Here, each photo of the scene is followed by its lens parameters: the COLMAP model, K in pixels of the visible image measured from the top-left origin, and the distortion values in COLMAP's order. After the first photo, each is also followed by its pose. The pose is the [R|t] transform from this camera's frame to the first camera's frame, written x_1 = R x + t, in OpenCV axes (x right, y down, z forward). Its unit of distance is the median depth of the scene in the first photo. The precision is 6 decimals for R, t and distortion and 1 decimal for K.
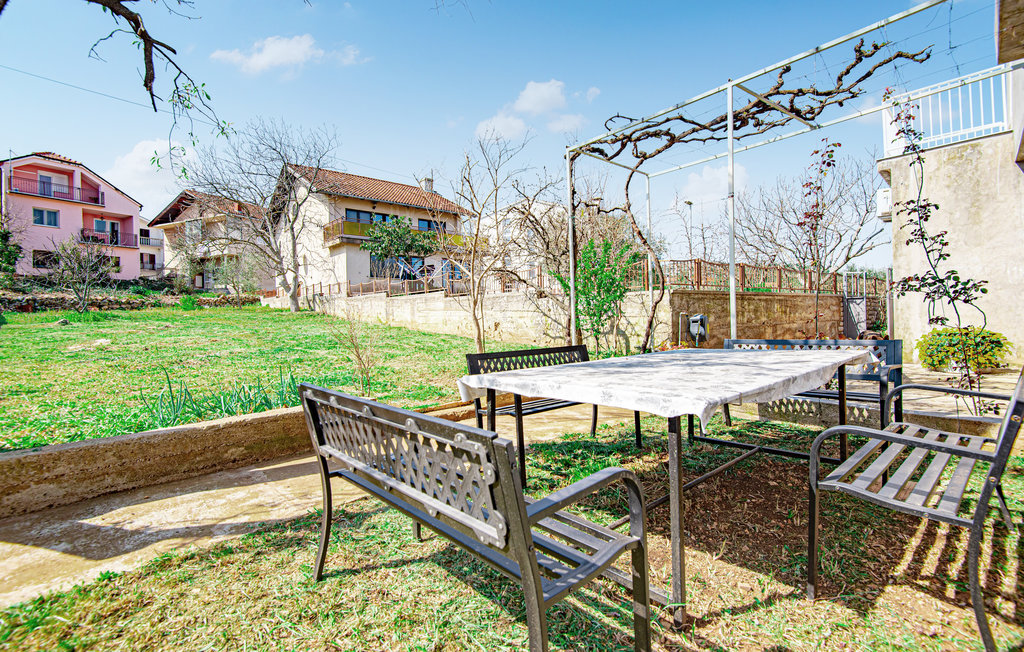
lens RADIAL K [[462.6, 0, 512.0], [0, 462.6, 326.0], [0, 0, 1]] dist [0.020778, -0.020260]
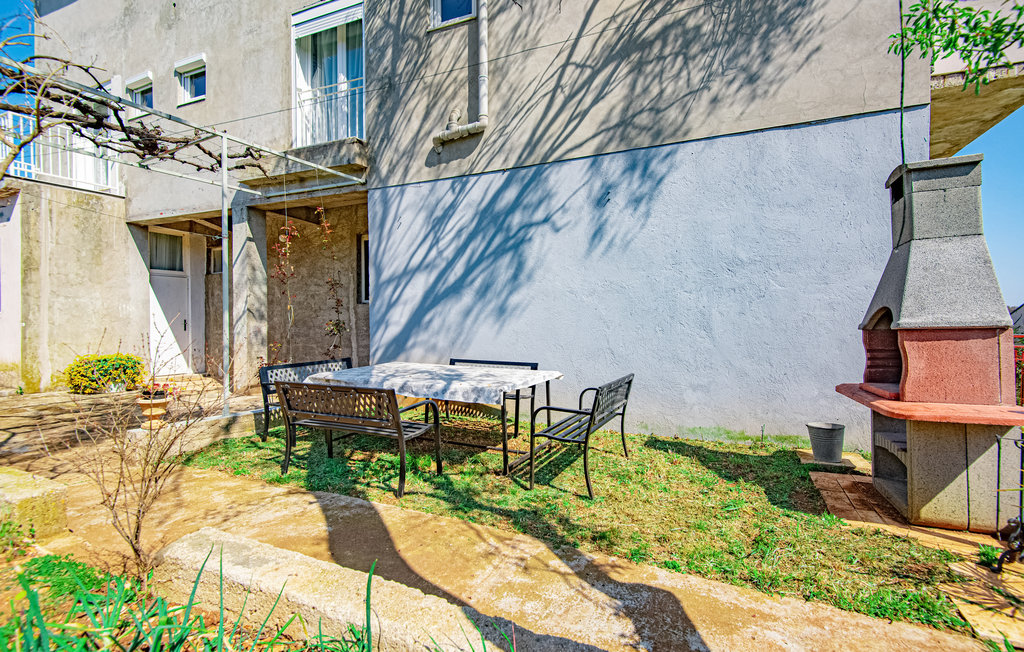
lens RADIAL K [[508.8, 0, 512.0], [0, 508.8, 326.0], [0, 0, 1]] dist [-0.000847, -0.035418]
pose [[-0.396189, 0.021926, 0.917907, -0.576785], [0.024287, 0.999615, -0.013395, -0.026314], [-0.917847, 0.016986, -0.396570, 0.564827]]
